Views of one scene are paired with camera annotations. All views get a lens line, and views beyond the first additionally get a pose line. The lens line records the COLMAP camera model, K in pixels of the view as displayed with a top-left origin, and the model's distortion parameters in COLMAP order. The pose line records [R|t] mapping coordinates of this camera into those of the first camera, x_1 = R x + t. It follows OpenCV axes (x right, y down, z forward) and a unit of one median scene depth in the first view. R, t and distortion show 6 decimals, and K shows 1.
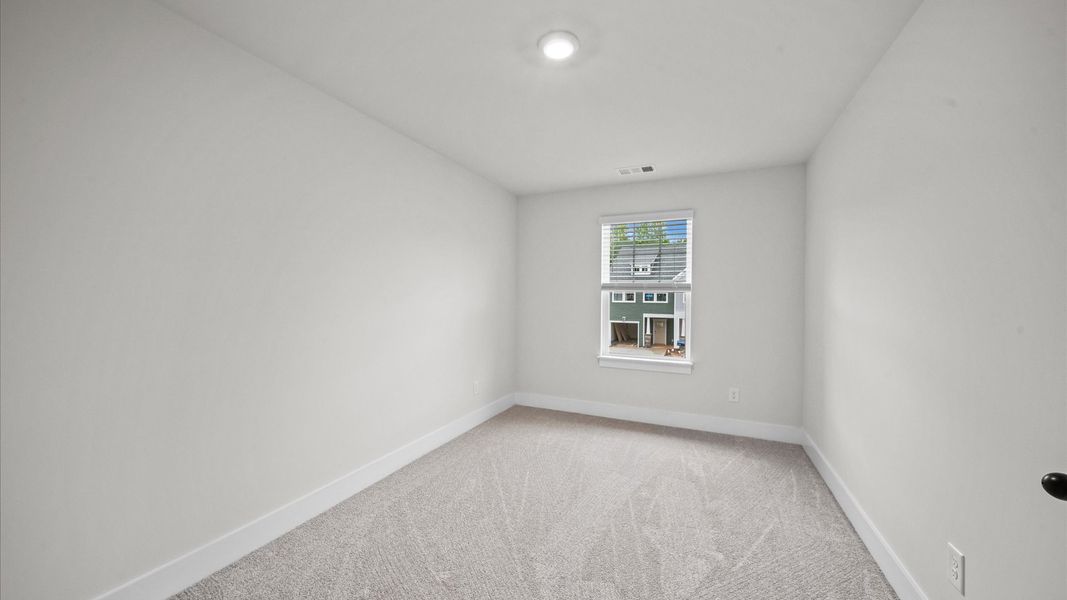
lens RADIAL K [[378.8, 0, 533.5], [0, 378.8, 300.0], [0, 0, 1]] dist [-0.000626, 0.000021]
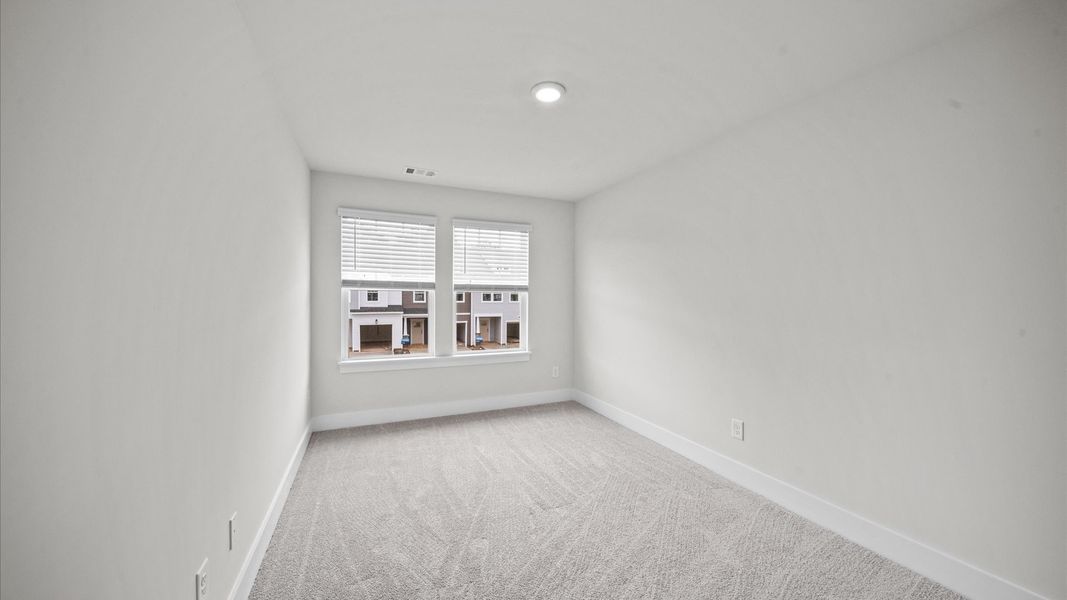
lens RADIAL K [[365.0, 0, 533.1], [0, 365.0, 309.1], [0, 0, 1]] dist [-0.000404, 0.000000]
pose [[0.683682, -0.029136, 0.729198, -0.364745], [0.010328, 0.999489, 0.030252, -0.004529], [-0.729707, -0.013151, 0.683633, 0.162390]]
